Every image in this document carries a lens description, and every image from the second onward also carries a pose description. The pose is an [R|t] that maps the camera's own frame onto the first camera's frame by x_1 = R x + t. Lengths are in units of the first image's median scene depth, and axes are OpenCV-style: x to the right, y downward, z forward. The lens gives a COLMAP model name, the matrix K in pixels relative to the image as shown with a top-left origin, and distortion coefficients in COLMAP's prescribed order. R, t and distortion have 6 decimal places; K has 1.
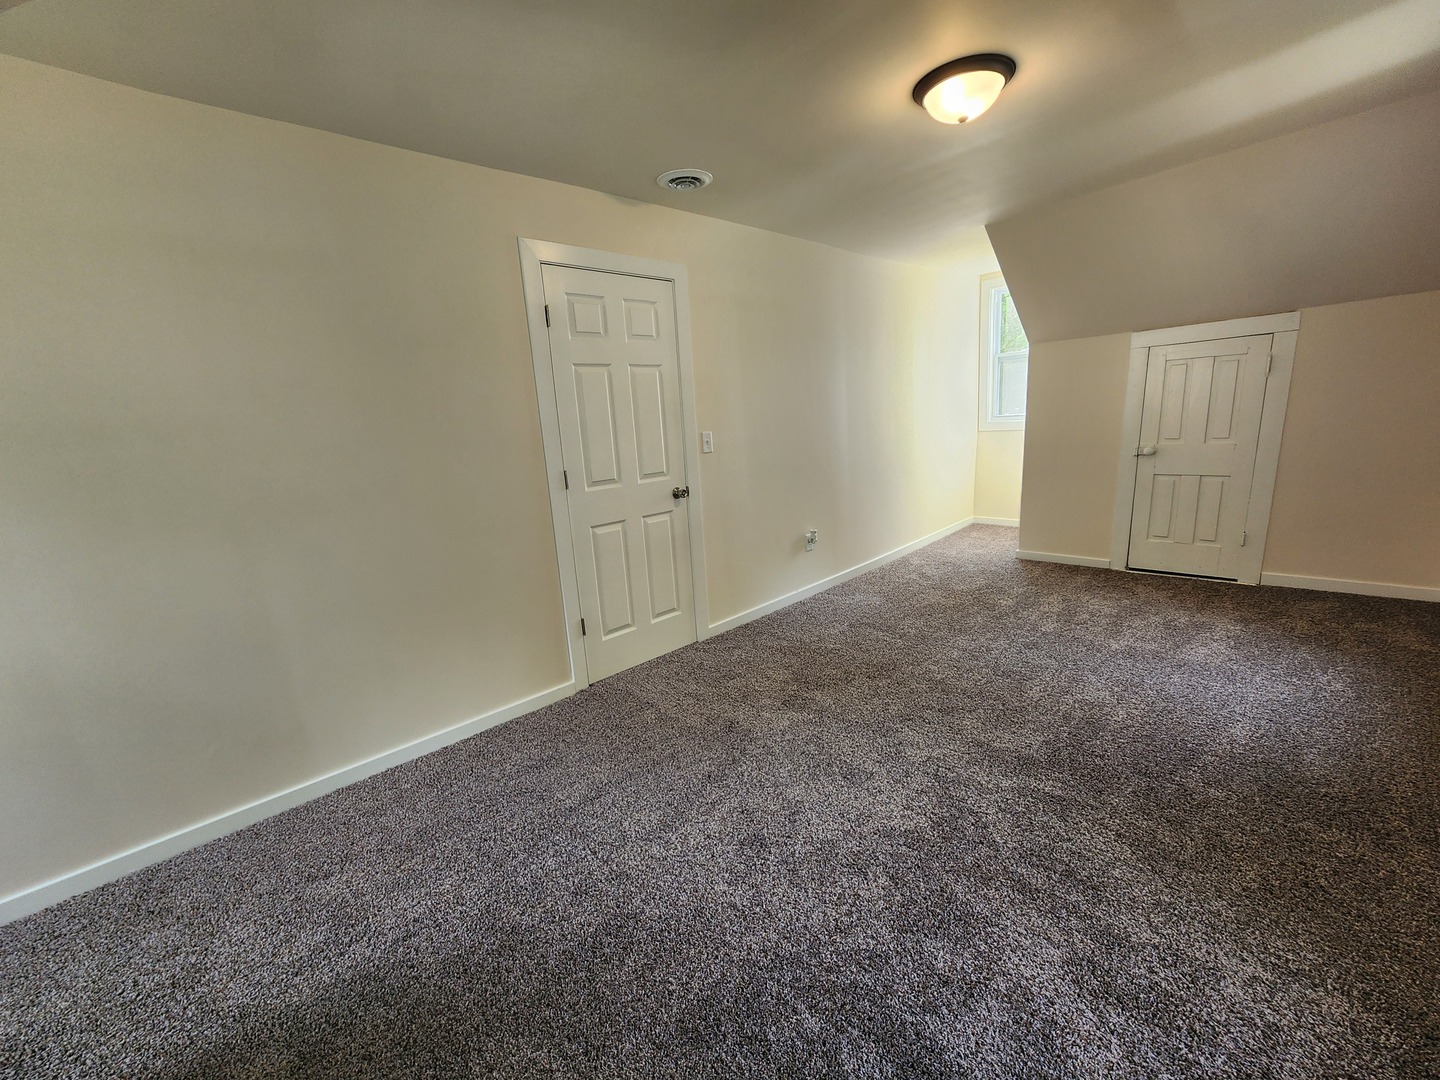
lens RADIAL K [[572.5, 0, 687.6], [0, 572.5, 537.0], [0, 0, 1]] dist [-0.000173, 0.000024]
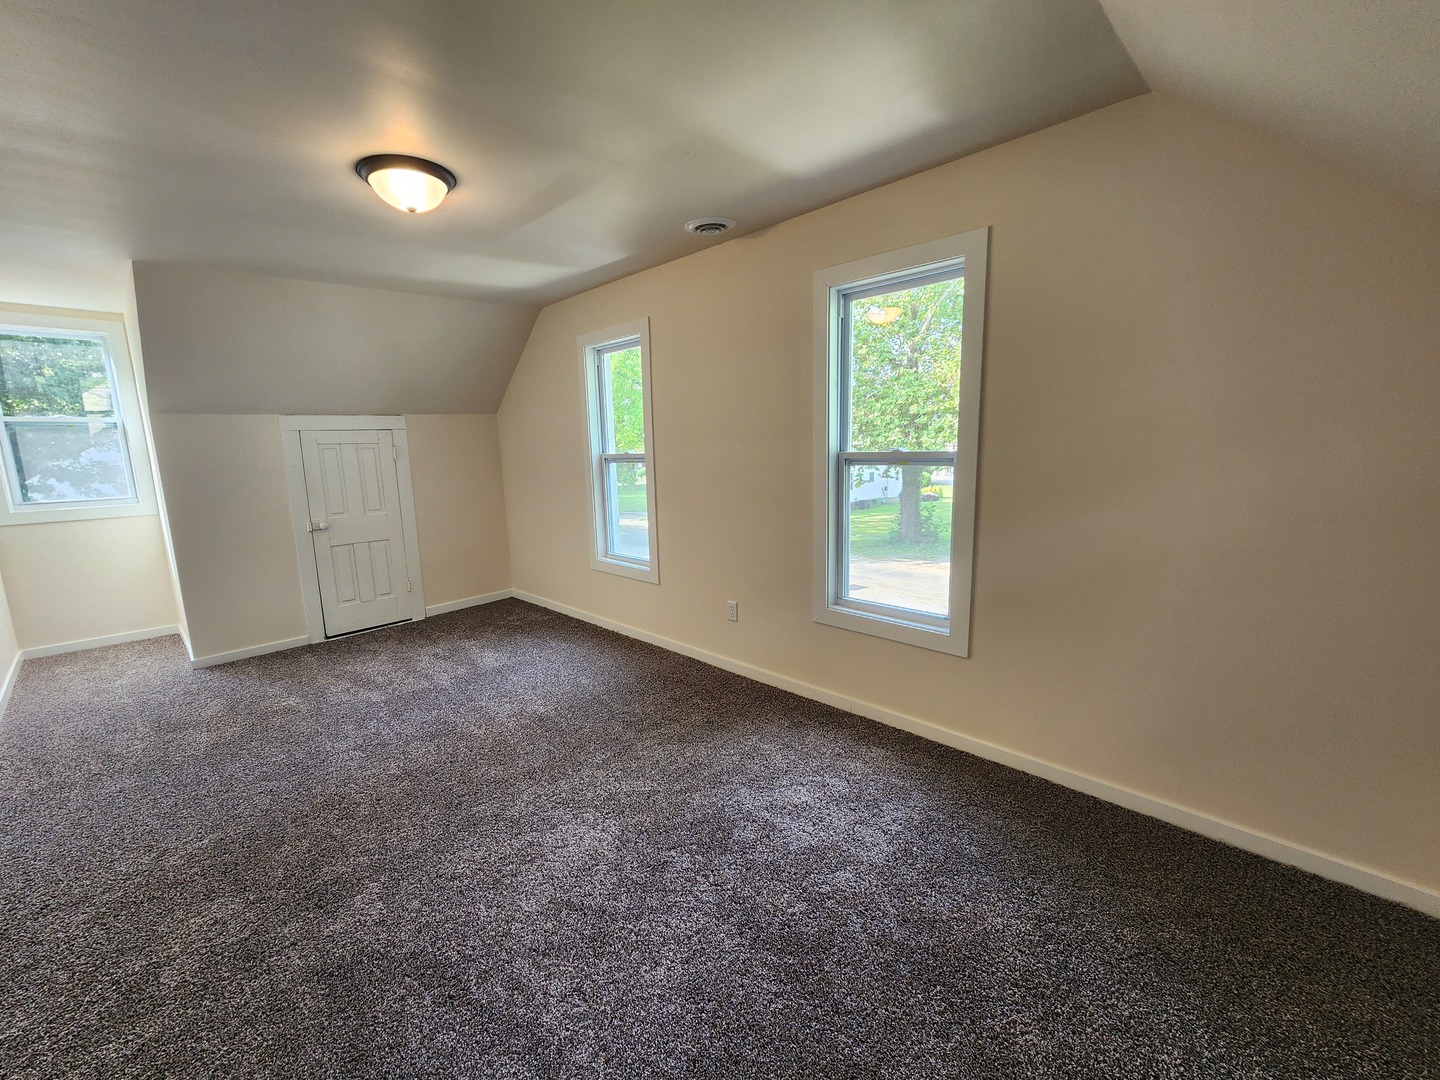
lens RADIAL K [[592.3, 0, 718.6], [0, 592.3, 544.5], [0, 0, 1]] dist [0.000446, 0.000273]
pose [[-0.021161, -0.102750, 0.994482, -0.340590], [0.239650, 0.965184, 0.104822, -0.058013], [-0.970629, 0.240545, 0.004199, 0.299214]]
